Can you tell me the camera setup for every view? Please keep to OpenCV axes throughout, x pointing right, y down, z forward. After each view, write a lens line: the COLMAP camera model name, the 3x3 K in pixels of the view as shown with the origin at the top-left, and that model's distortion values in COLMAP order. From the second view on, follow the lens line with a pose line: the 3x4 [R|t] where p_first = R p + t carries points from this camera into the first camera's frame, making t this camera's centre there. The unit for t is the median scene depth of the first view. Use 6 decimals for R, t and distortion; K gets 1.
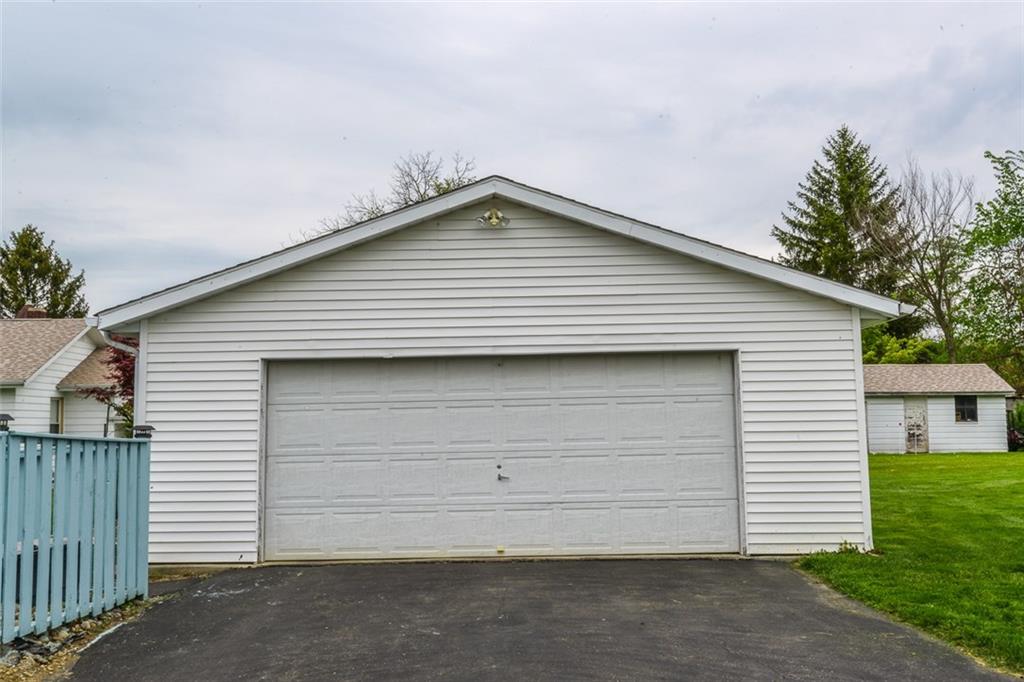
lens RADIAL K [[957.1, 0, 513.3], [0, 957.1, 343.2], [0, 0, 1]] dist [-0.012066, 0.000000]
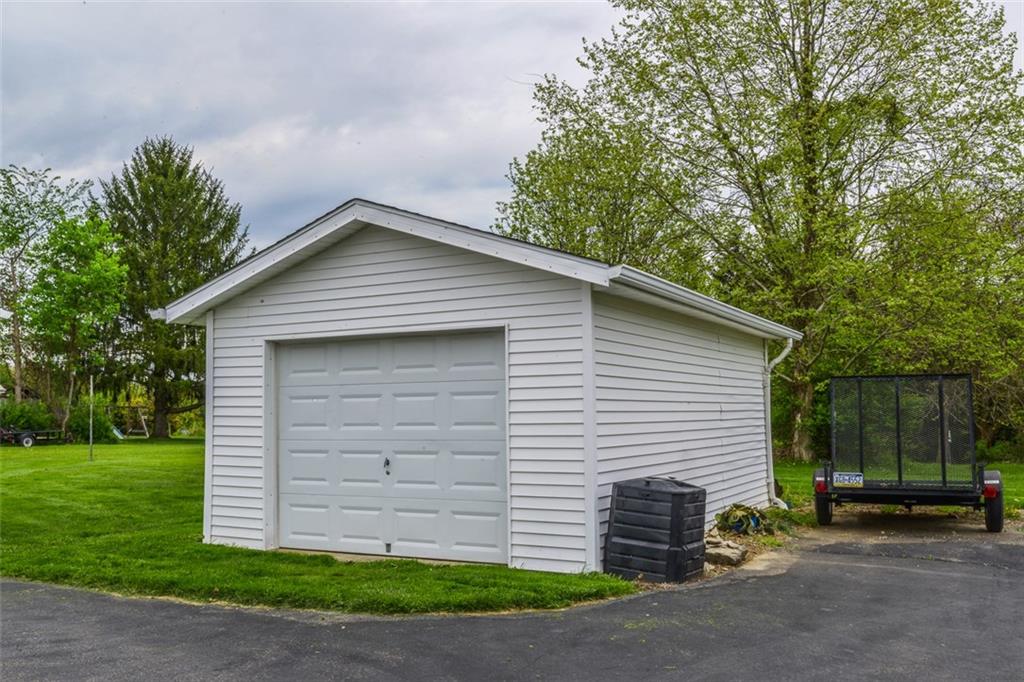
lens RADIAL K [[957.1, 0, 509.4], [0, 957.1, 336.6], [0, 0, 1]] dist [-0.012066, 0.000000]
pose [[0.512508, 0.073616, 0.855521, -0.104381], [-0.067429, 0.996692, -0.045370, 0.000543], [-0.856031, -0.034434, 0.515777, -0.036523]]
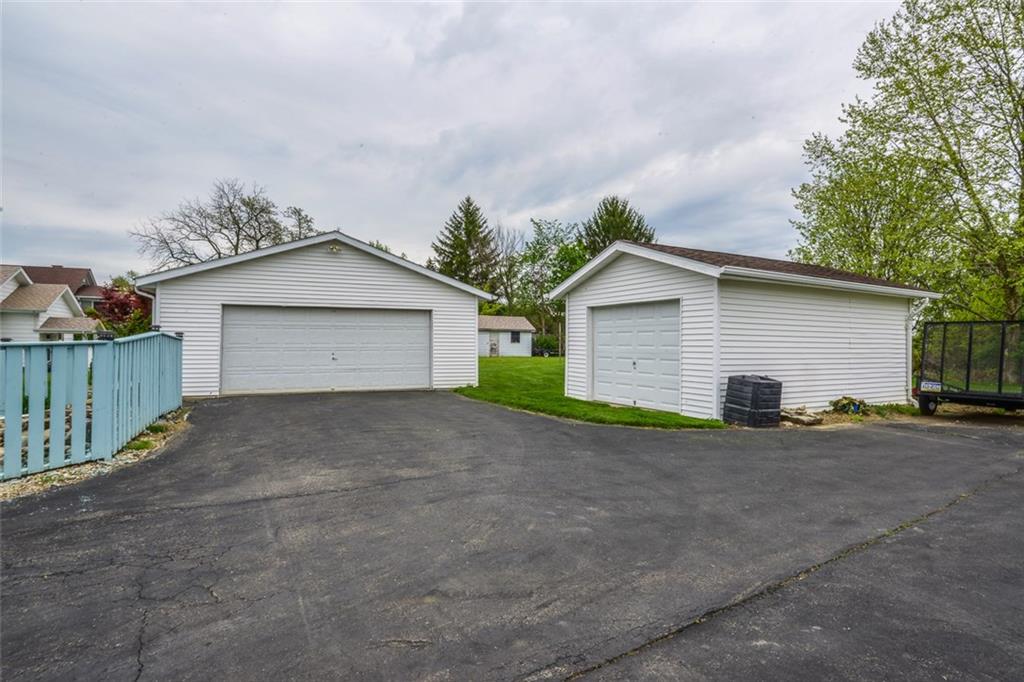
lens RADIAL K [[585.5, 0, 512.6], [0, 585.5, 345.3], [0, 0, 1]] dist [-0.026689, -0.000665]
pose [[0.908110, 0.019485, 0.418279, -0.100521], [-0.054681, 0.995881, 0.072323, -0.010405], [-0.415147, -0.088549, 0.905435, -0.231213]]
